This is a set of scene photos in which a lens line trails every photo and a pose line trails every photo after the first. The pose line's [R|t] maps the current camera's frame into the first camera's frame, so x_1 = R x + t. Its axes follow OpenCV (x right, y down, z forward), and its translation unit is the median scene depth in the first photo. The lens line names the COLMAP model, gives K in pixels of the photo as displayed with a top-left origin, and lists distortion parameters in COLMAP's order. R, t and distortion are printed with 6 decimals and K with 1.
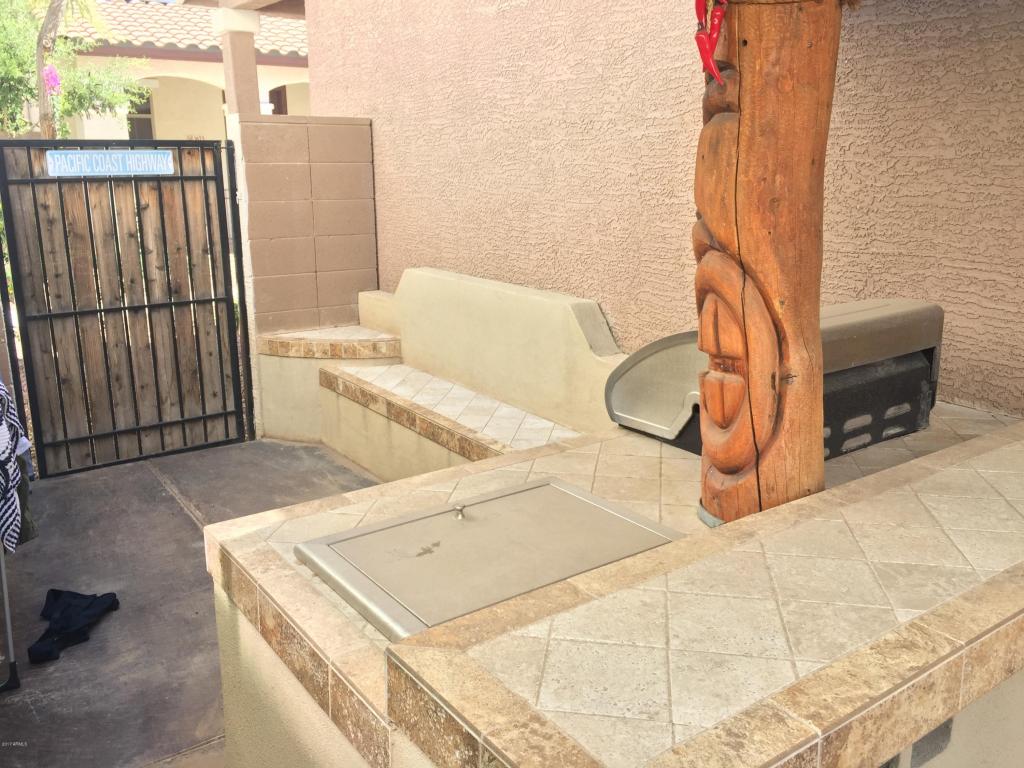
lens RADIAL K [[881.7, 0, 516.6], [0, 881.7, 376.2], [0, 0, 1]] dist [0.084309, -0.117230]
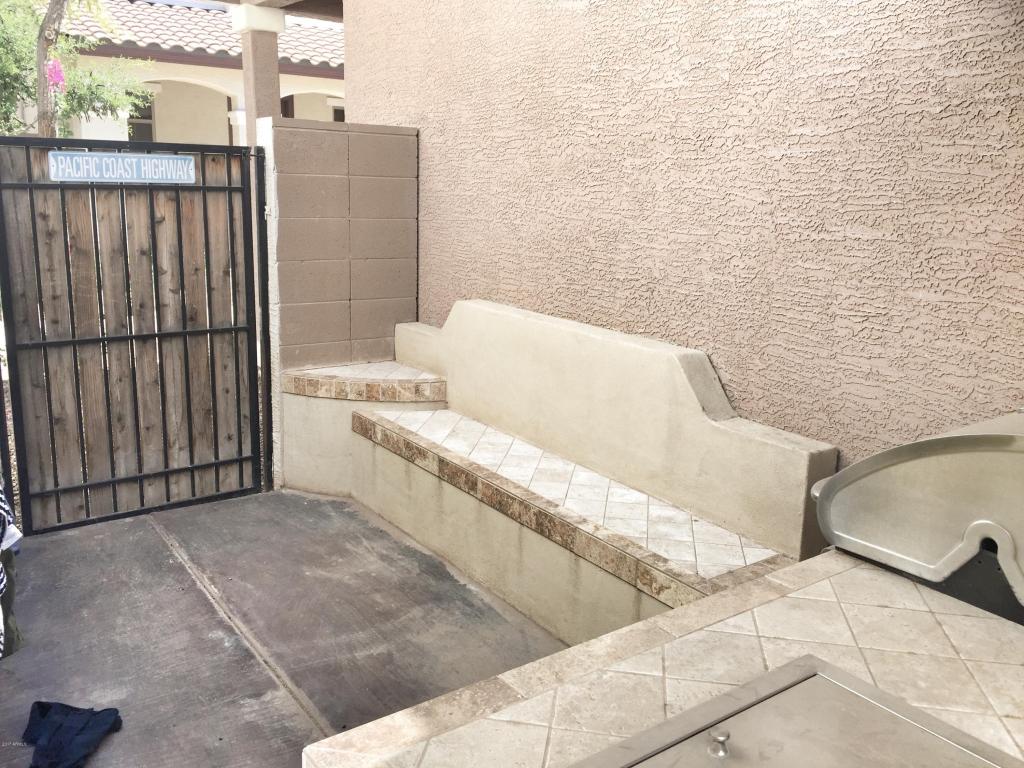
lens RADIAL K [[881.7, 0, 511.6], [0, 881.7, 376.9], [0, 0, 1]] dist [0.084309, -0.117230]
pose [[0.999413, 0.031920, 0.012446, -0.087772], [-0.031648, 0.999268, -0.021491, -0.032547], [-0.013123, 0.021085, 0.999692, 0.145394]]
